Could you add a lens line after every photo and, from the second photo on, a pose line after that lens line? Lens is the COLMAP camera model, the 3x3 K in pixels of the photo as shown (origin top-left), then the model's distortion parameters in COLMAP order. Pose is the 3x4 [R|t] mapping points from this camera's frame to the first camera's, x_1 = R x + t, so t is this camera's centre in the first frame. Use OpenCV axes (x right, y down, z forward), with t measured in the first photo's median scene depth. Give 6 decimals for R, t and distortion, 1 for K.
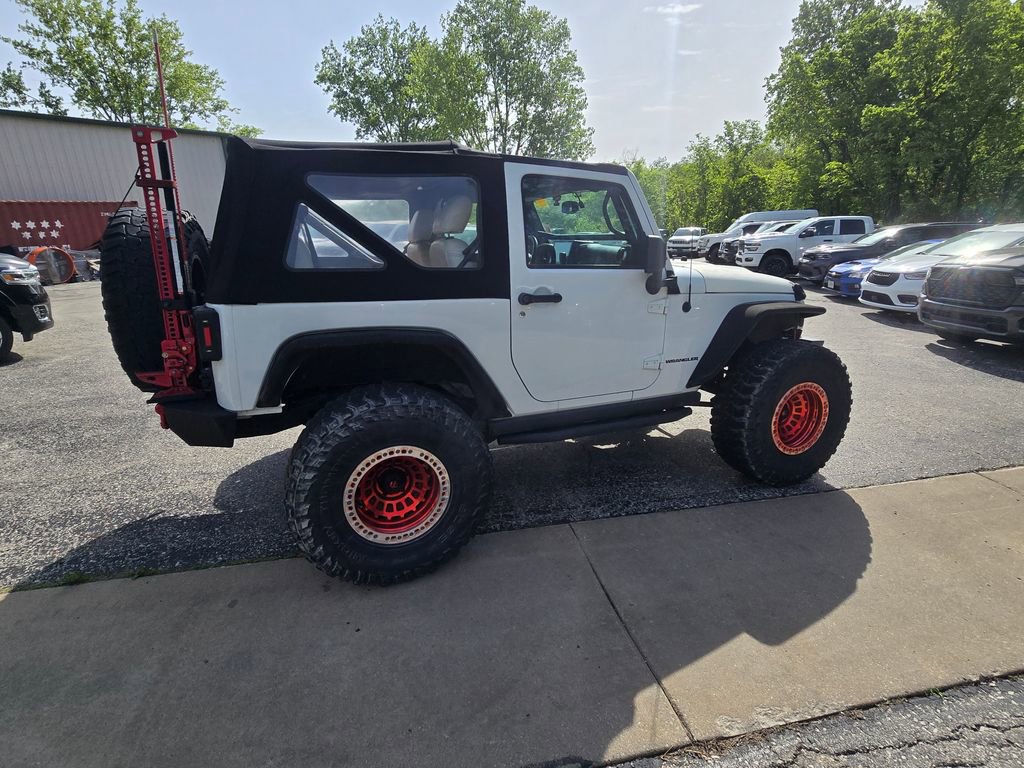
lens RADIAL K [[507.2, 0, 515.0], [0, 507.2, 377.8], [0, 0, 1]] dist [-0.009571, 0.003820]
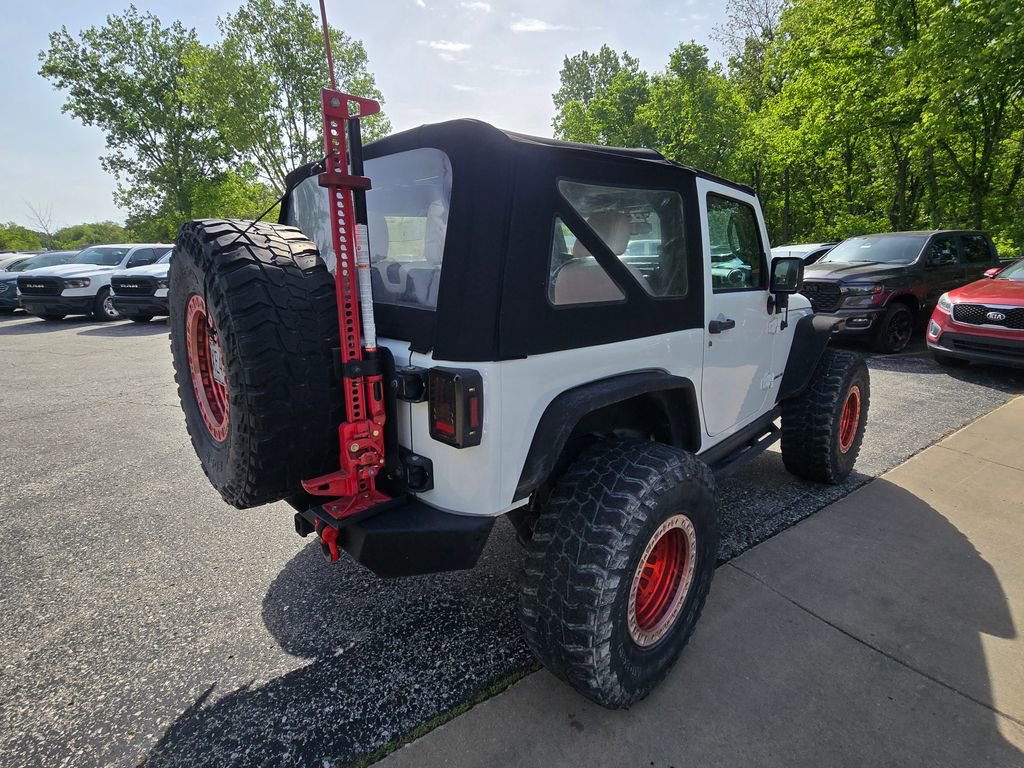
lens RADIAL K [[507.2, 0, 514.4], [0, 507.2, 374.6], [0, 0, 1]] dist [-0.009571, 0.003820]
pose [[0.928285, -0.092752, 0.360118, -0.529353], [0.109822, 0.993579, -0.027186, -0.070620], [-0.355284, 0.064786, 0.932511, 0.235396]]
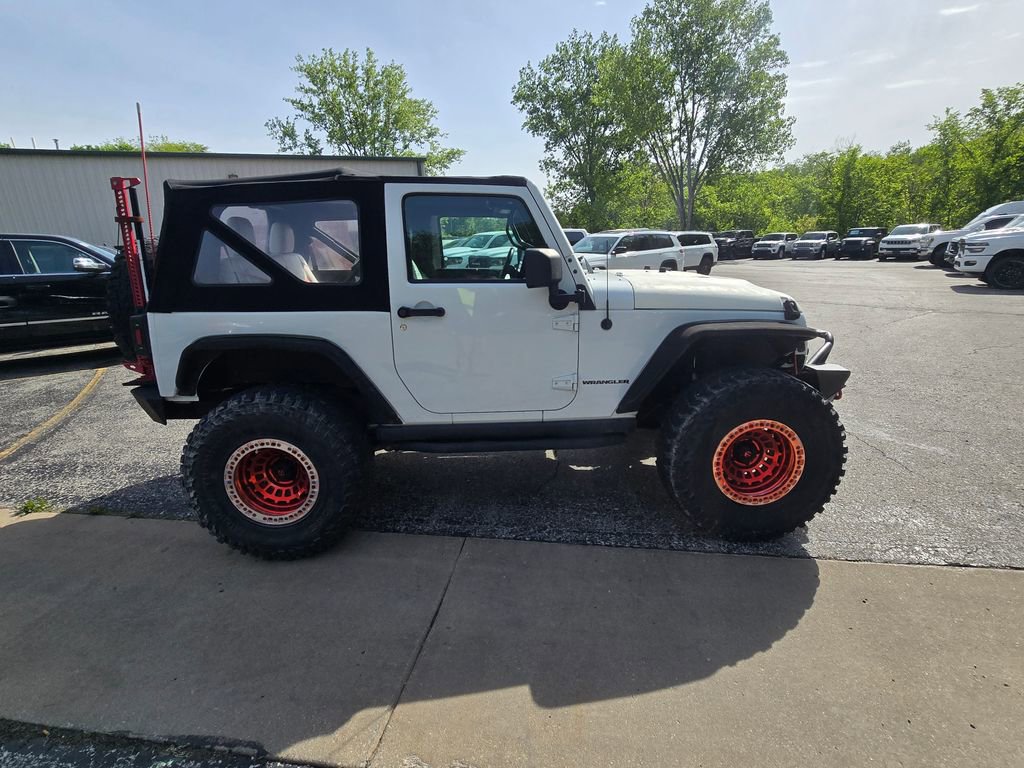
lens RADIAL K [[507.2, 0, 514.4], [0, 507.2, 375.9], [0, 0, 1]] dist [-0.009571, 0.003820]
pose [[0.934743, 0.066311, -0.349082, 0.494350], [-0.071179, 0.997463, -0.001119, -0.033102], [0.348122, 0.025893, 0.937092, 0.087401]]
